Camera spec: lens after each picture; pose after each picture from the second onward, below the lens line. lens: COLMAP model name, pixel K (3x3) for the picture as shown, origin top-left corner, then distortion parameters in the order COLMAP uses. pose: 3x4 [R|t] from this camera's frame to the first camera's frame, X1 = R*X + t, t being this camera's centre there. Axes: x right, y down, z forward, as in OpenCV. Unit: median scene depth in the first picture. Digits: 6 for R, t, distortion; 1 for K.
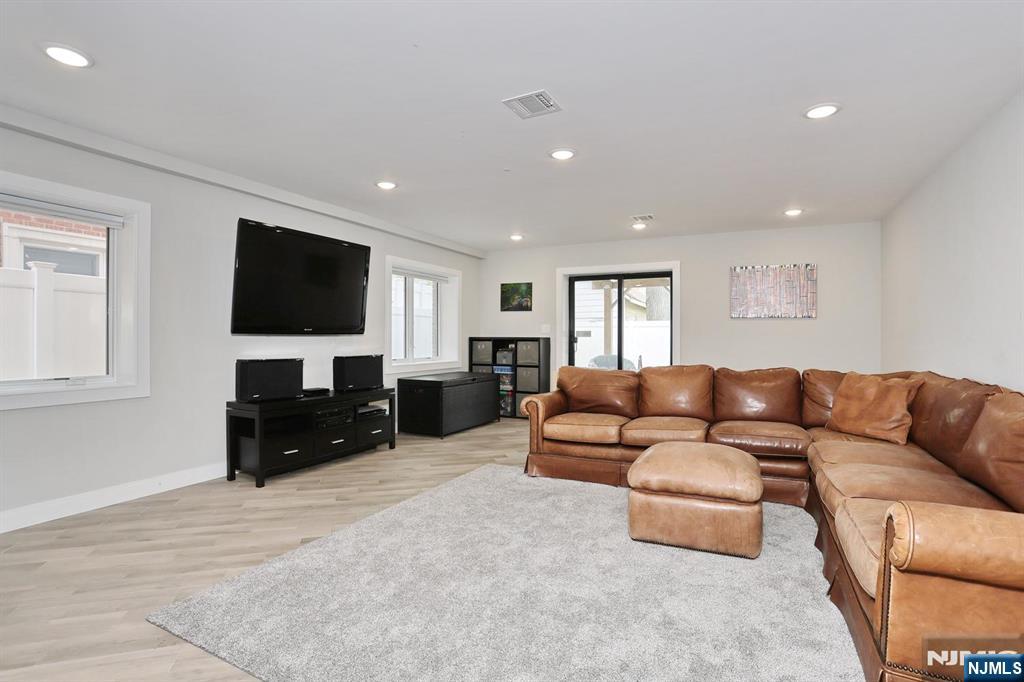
lens RADIAL K [[496.8, 0, 508.4], [0, 496.8, 340.0], [0, 0, 1]] dist [-0.072085, 0.028500]
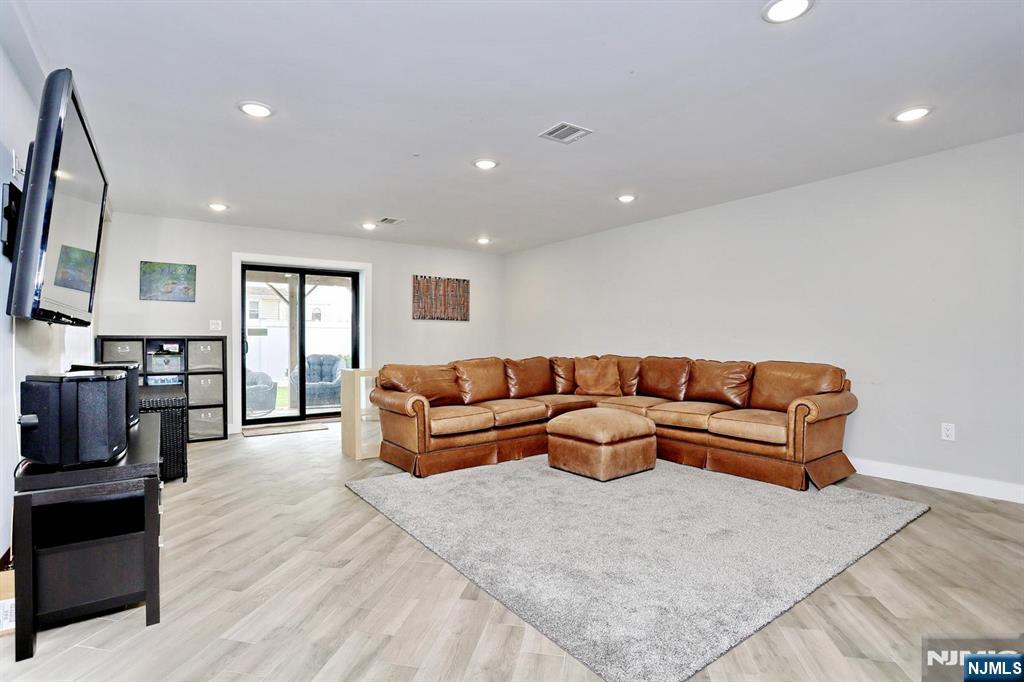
lens RADIAL K [[496.8, 0, 508.4], [0, 496.8, 340.0], [0, 0, 1]] dist [-0.072085, 0.028500]
pose [[0.456290, -0.005022, 0.889817, -0.446659], [0.005131, 0.999982, 0.003013, 0.001236], [-0.889816, 0.003190, 0.456308, 0.244328]]
